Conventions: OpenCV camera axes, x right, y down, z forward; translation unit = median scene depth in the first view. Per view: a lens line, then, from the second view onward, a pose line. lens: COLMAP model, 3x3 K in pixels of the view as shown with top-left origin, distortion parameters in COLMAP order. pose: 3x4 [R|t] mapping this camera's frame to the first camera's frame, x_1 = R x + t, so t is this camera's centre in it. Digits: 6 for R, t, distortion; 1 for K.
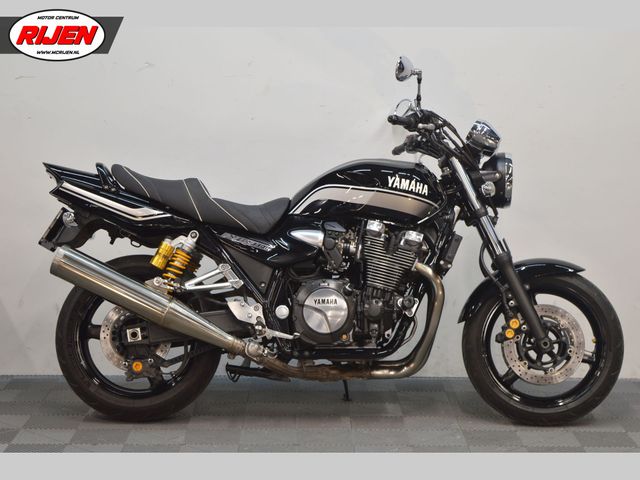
lens RADIAL K [[1554.5, 0, 320.3], [0, 1554.5, 239.3], [0, 0, 1]] dist [0.064514, 0.000000]
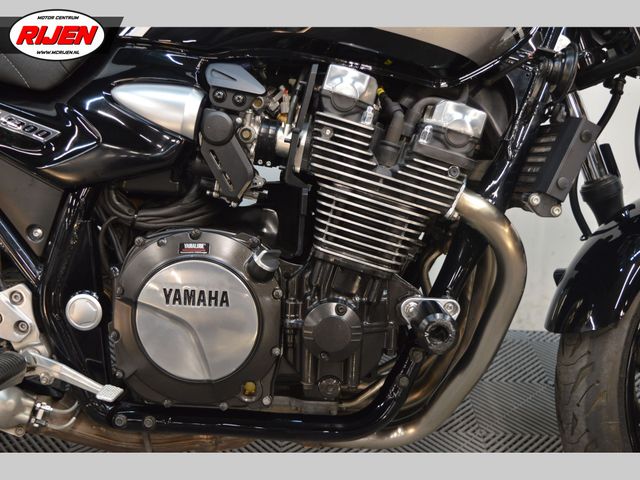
lens RADIAL K [[730.8, 0, 319.8], [0, 730.8, 241.7], [0, 0, 1]] dist [-0.064373, 0.000000]
pose [[0.999011, 0.043997, -0.006413, 0.031672], [-0.041161, 0.969713, 0.240756, -0.012819], [0.016811, -0.240253, 0.970565, 0.837172]]
